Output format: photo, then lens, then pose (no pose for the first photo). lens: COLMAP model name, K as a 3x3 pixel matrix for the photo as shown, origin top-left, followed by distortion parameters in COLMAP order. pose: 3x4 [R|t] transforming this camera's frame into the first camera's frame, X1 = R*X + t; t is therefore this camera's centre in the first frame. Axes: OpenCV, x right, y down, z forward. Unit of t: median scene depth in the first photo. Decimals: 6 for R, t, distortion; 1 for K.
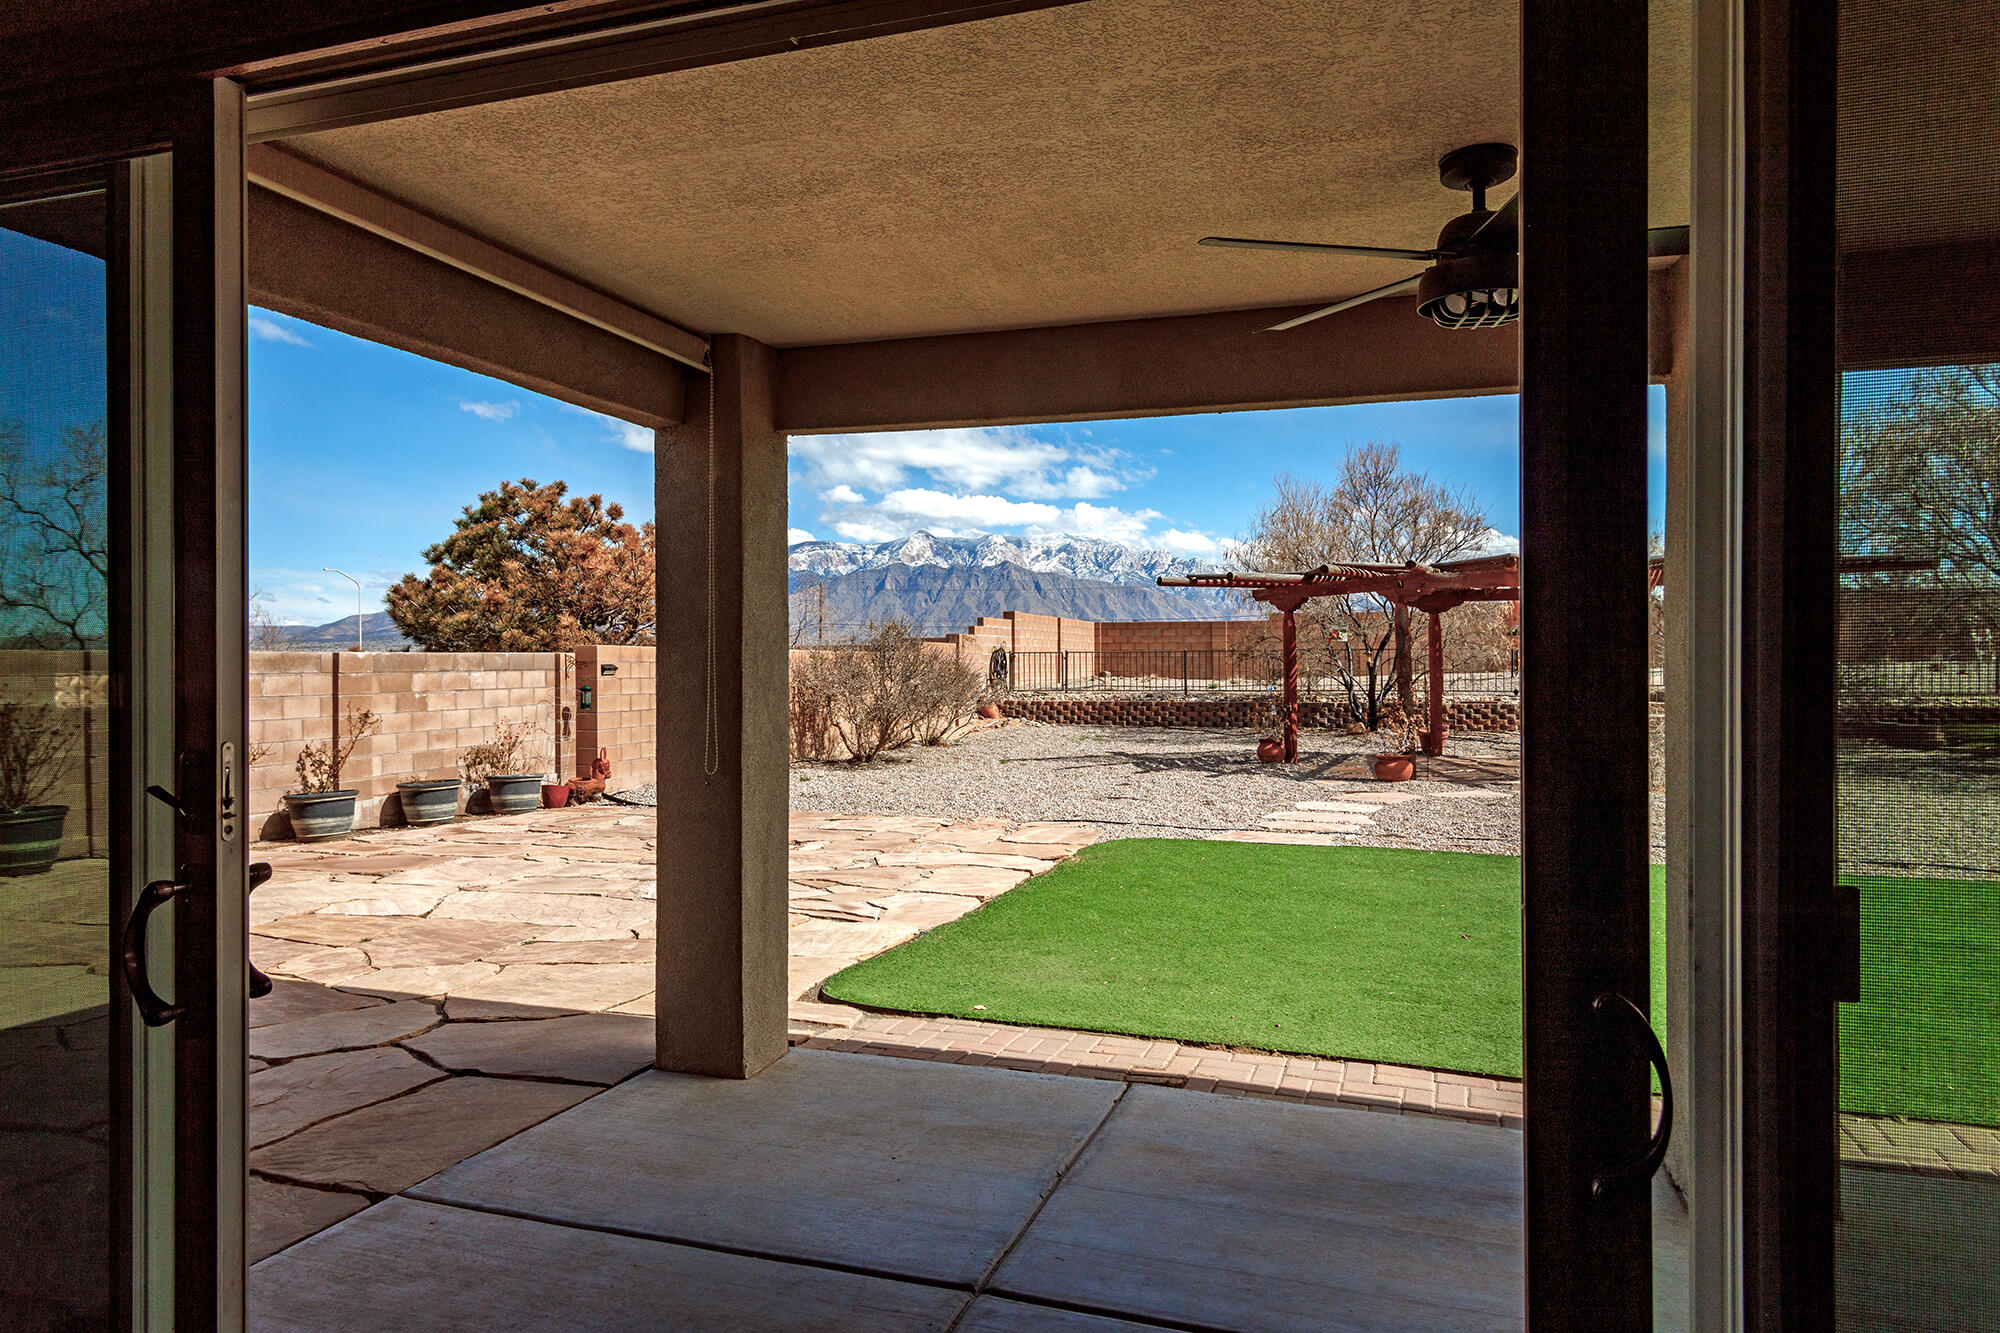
lens RADIAL K [[1284.1, 0, 1000.0], [0, 1284.1, 666.5], [0, 0, 1]] dist [0.051581, 0.000131]
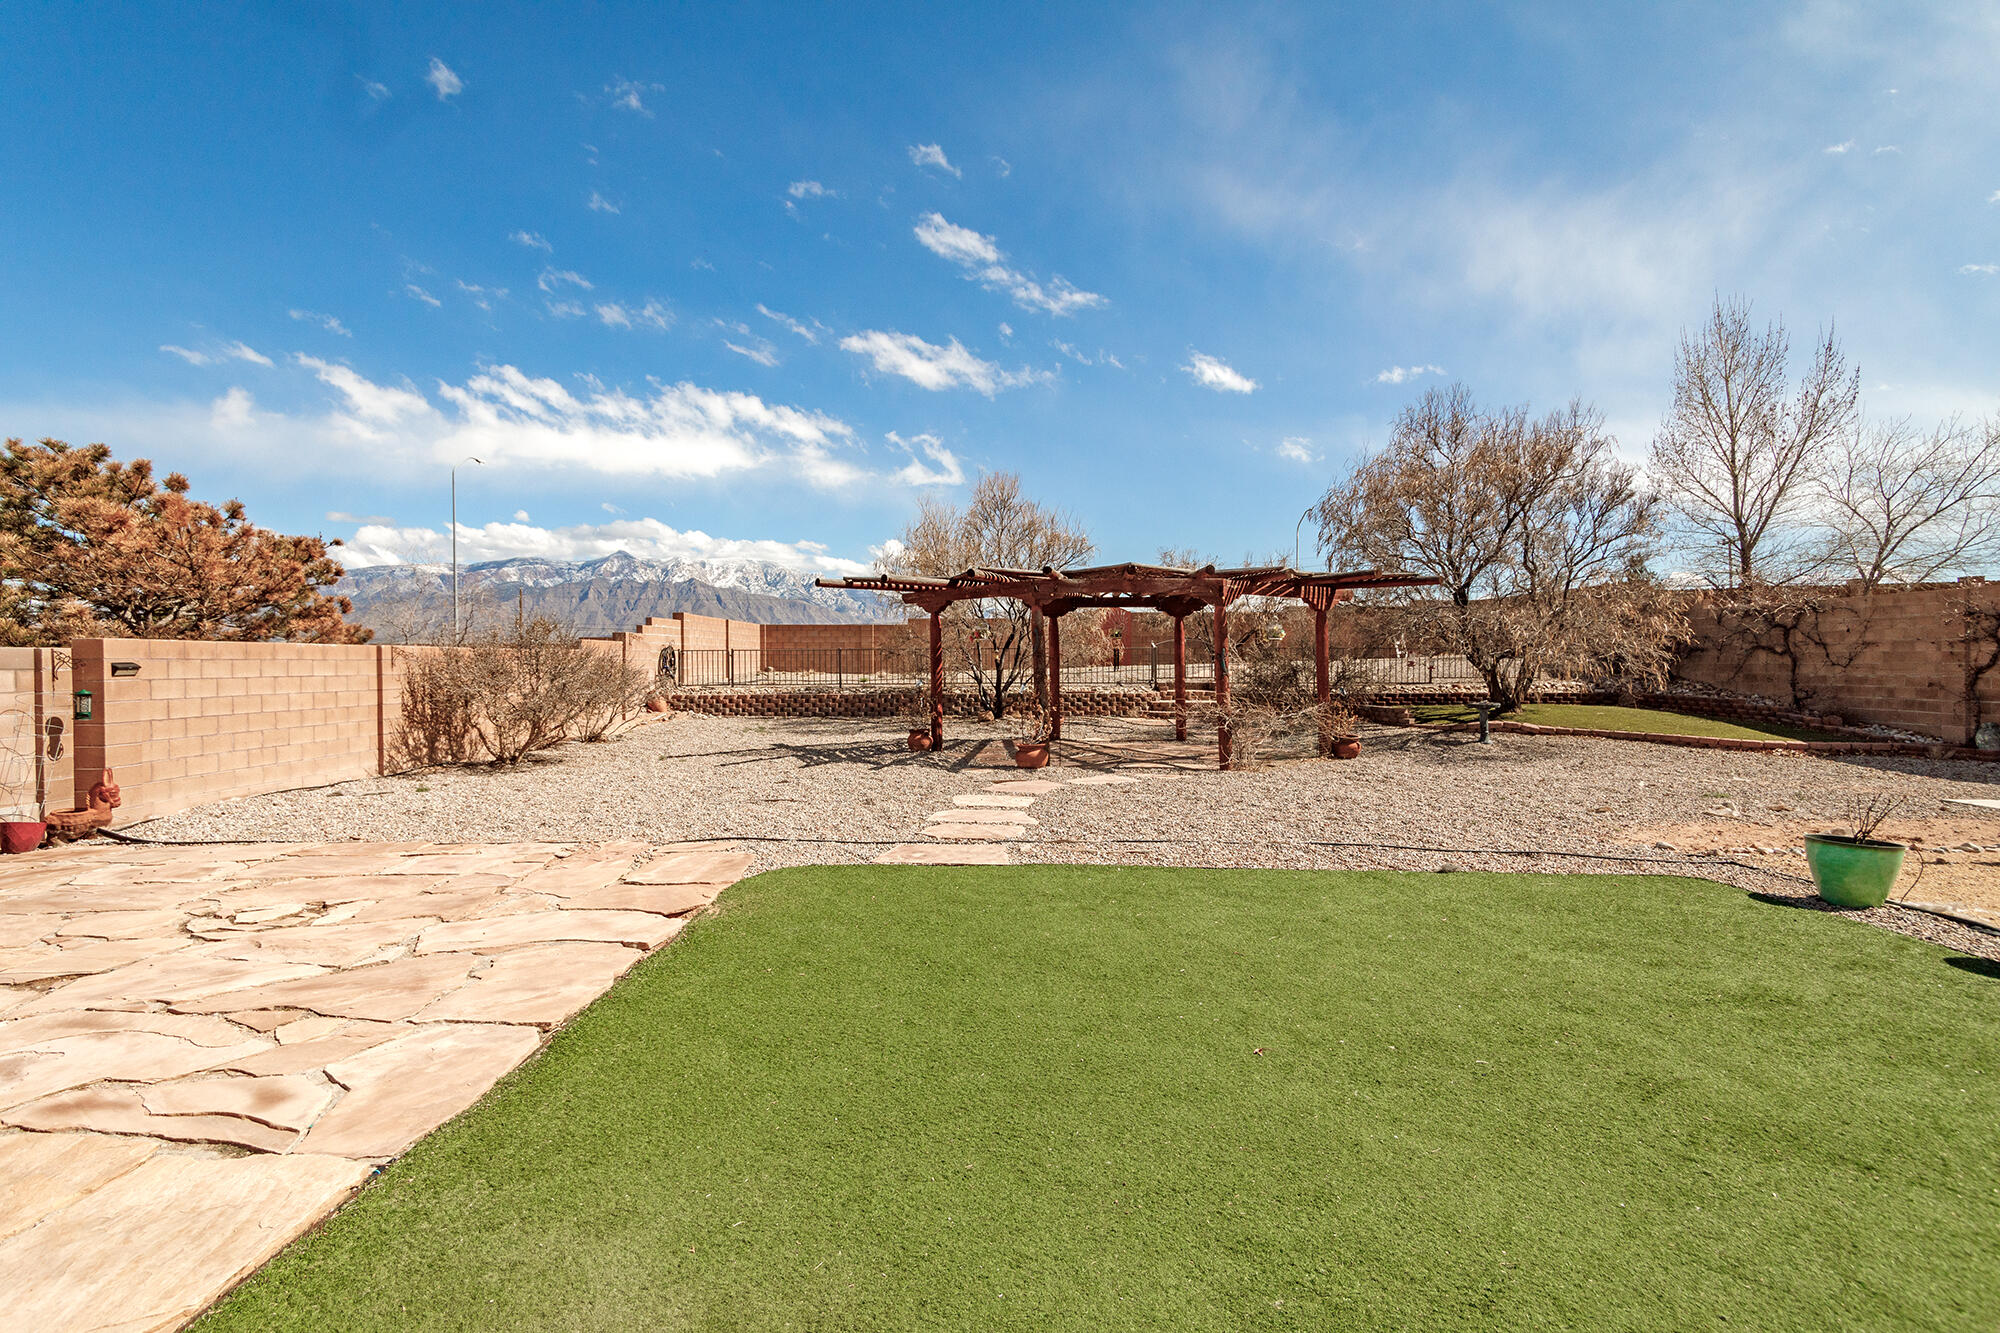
lens RADIAL K [[977.0, 0, 962.3], [0, 977.0, 665.5], [0, 0, 1]] dist [0.001373, -0.000659]
pose [[0.963141, -0.002274, 0.268987, 0.021903], [0.001361, 0.999993, 0.003582, -0.000935], [-0.268993, -0.003084, 0.963137, 0.188890]]
